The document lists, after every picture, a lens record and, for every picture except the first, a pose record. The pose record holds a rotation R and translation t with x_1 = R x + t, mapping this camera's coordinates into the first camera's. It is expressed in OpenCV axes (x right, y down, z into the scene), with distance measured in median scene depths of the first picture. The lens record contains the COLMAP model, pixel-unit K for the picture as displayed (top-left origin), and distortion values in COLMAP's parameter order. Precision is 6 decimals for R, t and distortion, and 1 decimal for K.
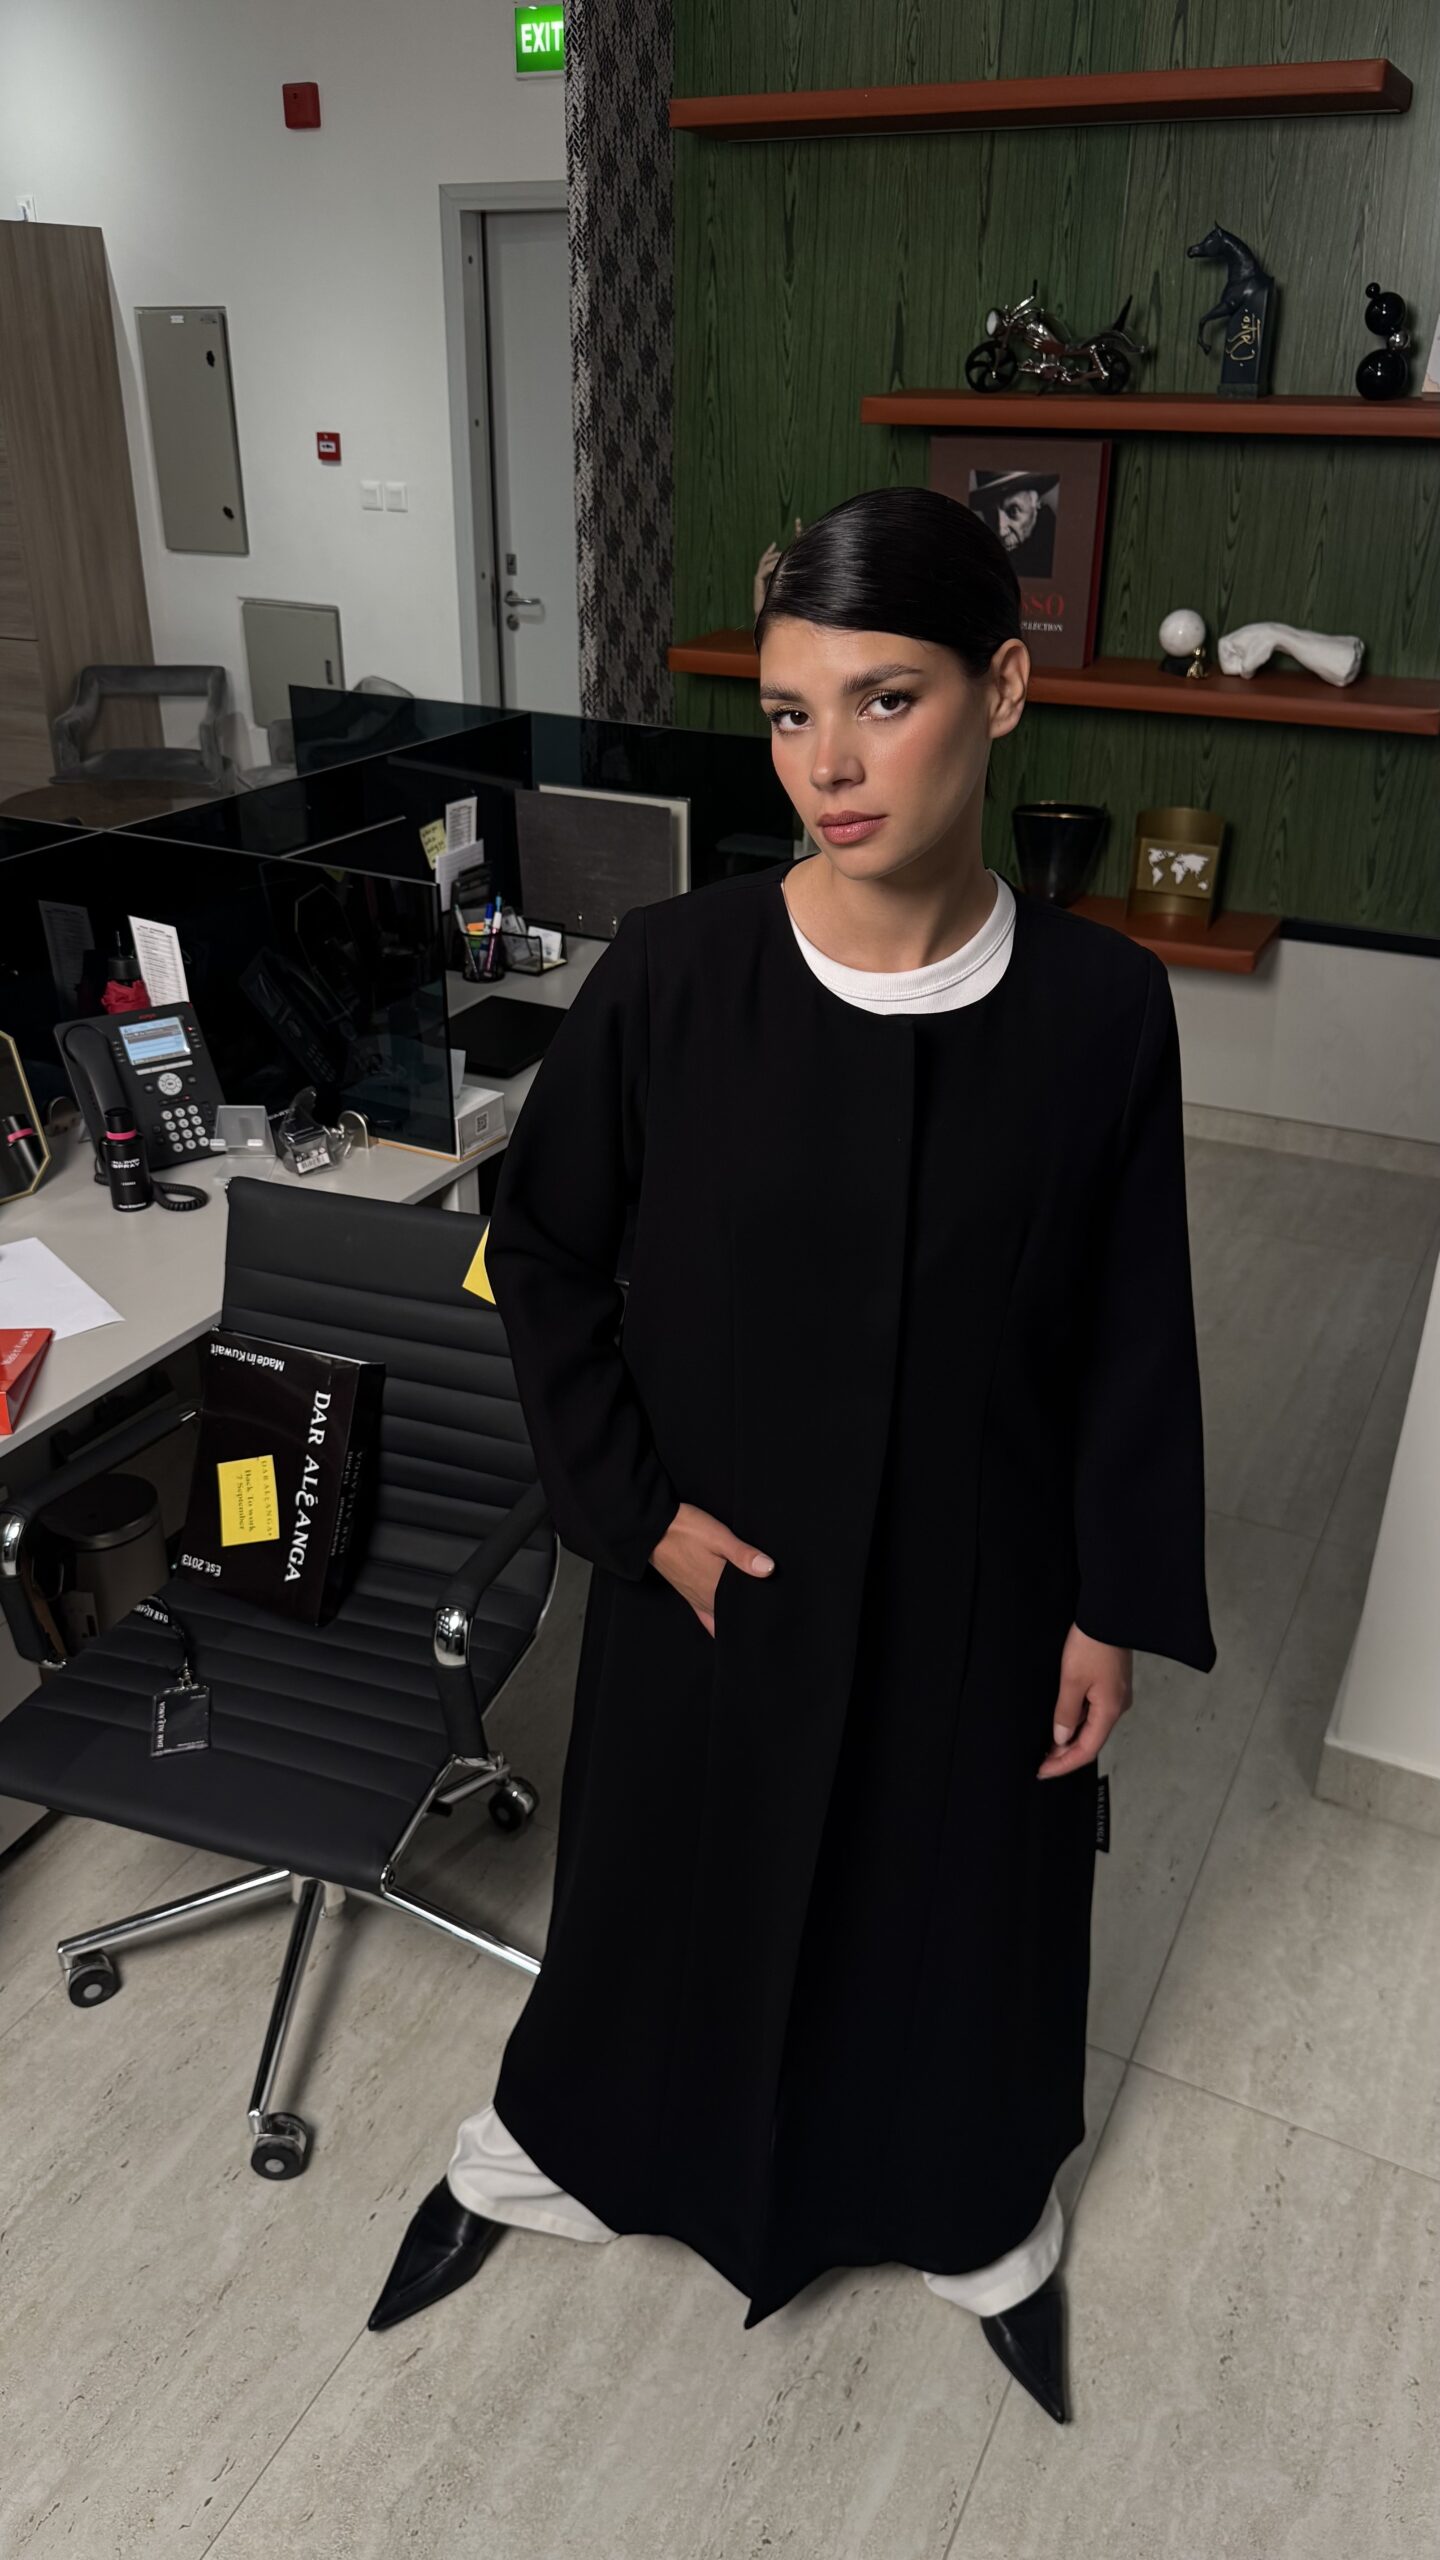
lens RADIAL K [[1818.2, 0, 704.7], [0, 1818.2, 1281.2], [0, 0, 1]] dist [0.038706, -0.049693]
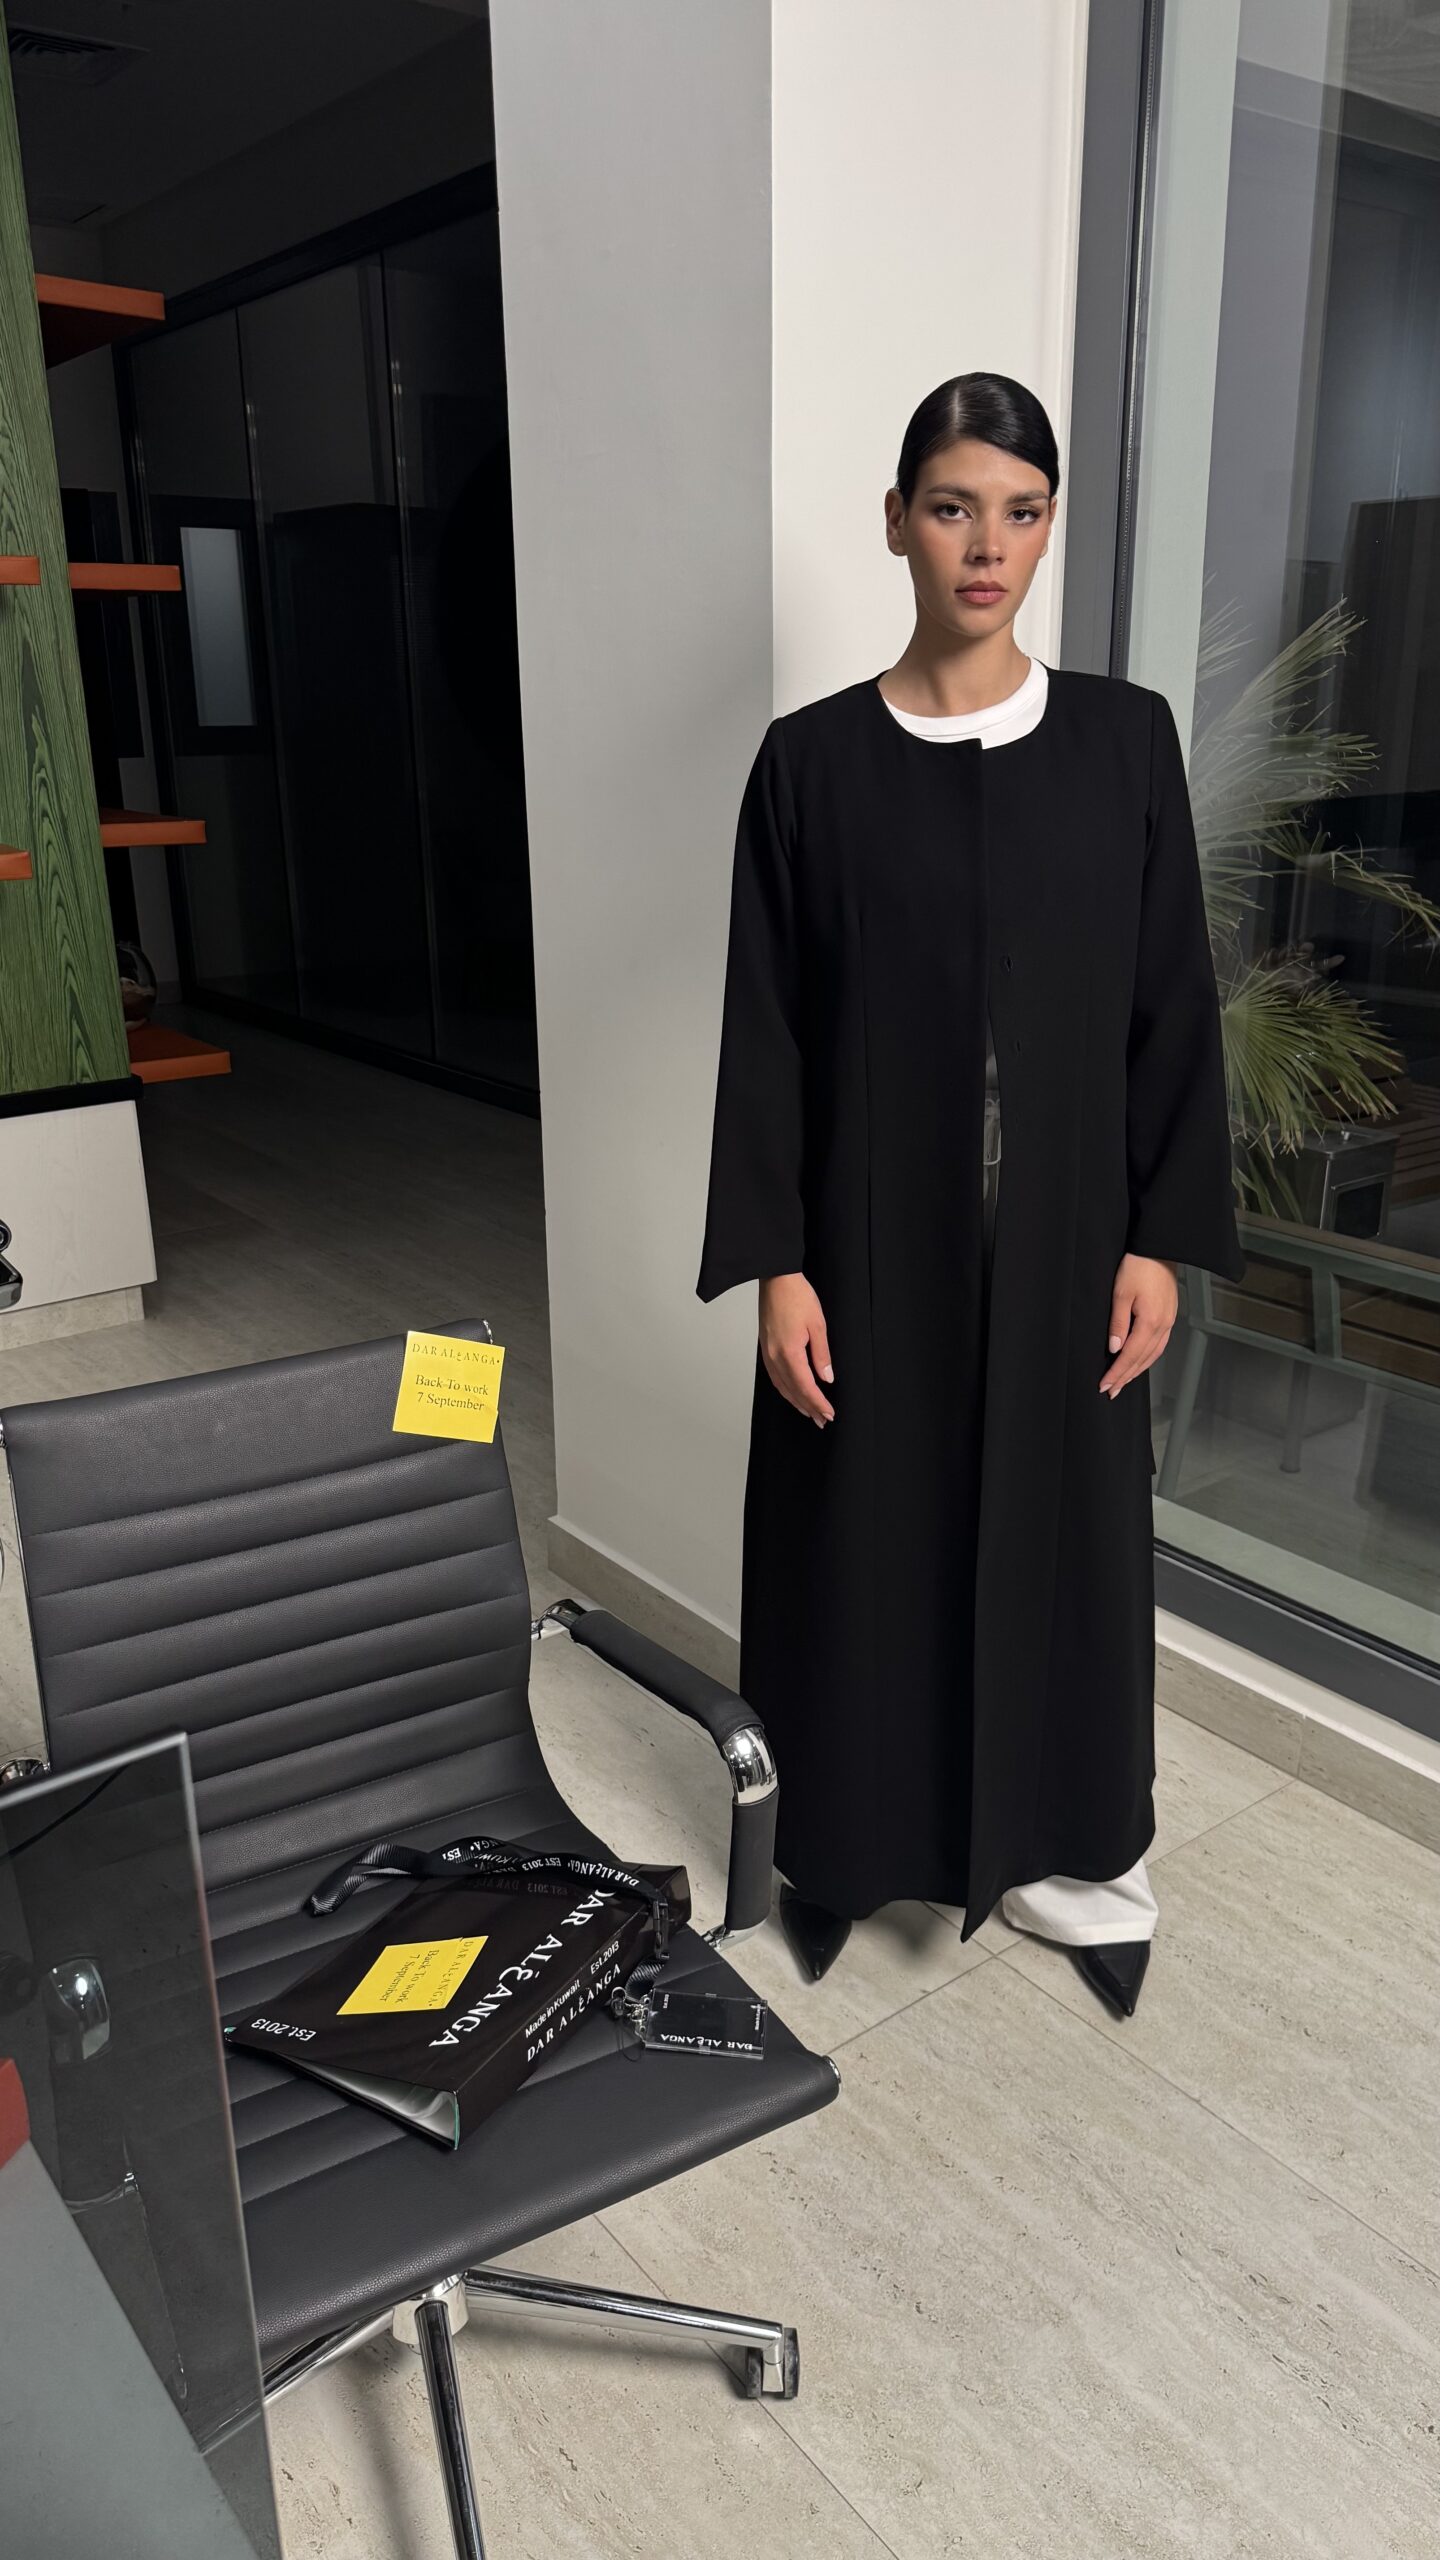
lens RADIAL K [[1800.6, 0, 719.7], [0, 1800.6, 1311.3], [0, 0, 1]] dist [0.006602, -0.020356]
pose [[0.429036, -0.309603, 0.848572, -0.474404], [0.422603, 0.899071, 0.114360, -0.064126], [-0.798332, 0.309545, 0.516573, 0.404964]]
